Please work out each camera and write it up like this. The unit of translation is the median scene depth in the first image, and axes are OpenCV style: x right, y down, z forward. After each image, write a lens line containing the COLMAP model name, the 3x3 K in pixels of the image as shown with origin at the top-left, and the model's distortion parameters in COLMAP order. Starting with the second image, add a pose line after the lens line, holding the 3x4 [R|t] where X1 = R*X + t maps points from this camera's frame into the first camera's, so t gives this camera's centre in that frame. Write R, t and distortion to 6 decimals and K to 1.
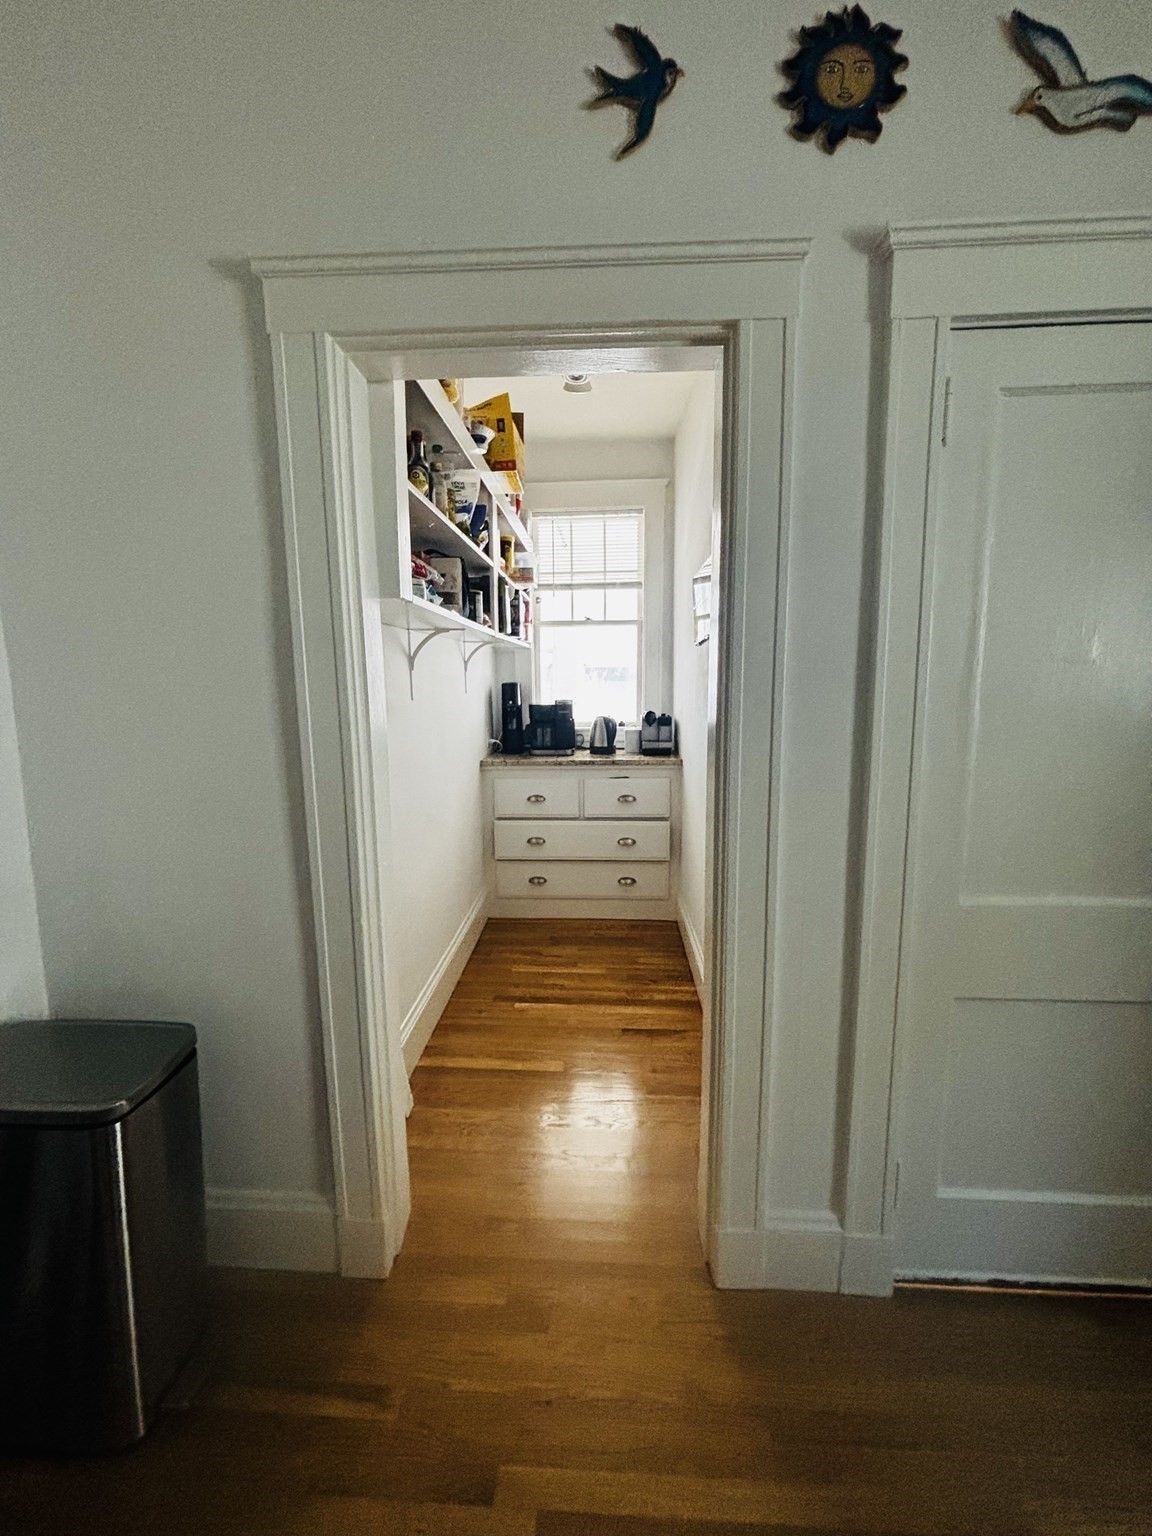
lens RADIAL K [[630.9, 0, 574.8], [0, 630.9, 759.4], [0, 0, 1]] dist [0.002653, 0.000670]
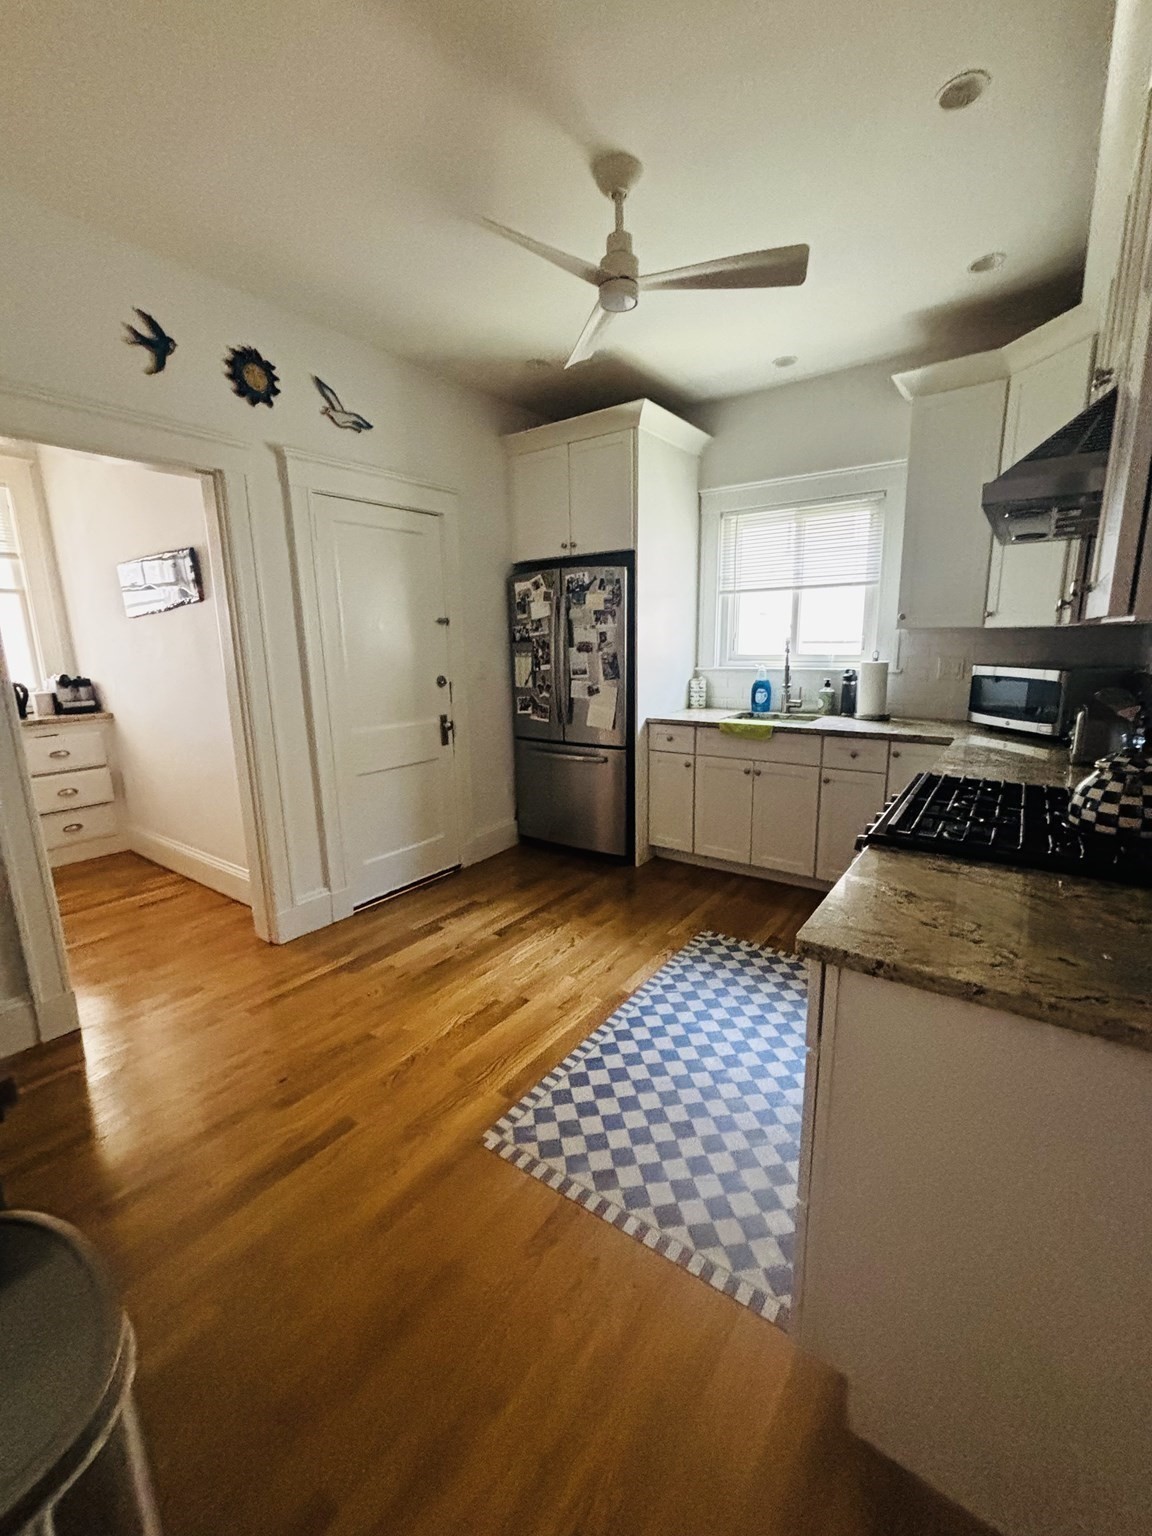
lens RADIAL K [[630.9, 0, 581.0], [0, 630.9, 765.0], [0, 0, 1]] dist [0.002653, 0.000670]
pose [[0.544548, -0.169059, 0.821515, -1.039231], [0.123737, 0.984950, 0.120672, 0.188294], [-0.829552, 0.035940, 0.557271, -1.200149]]
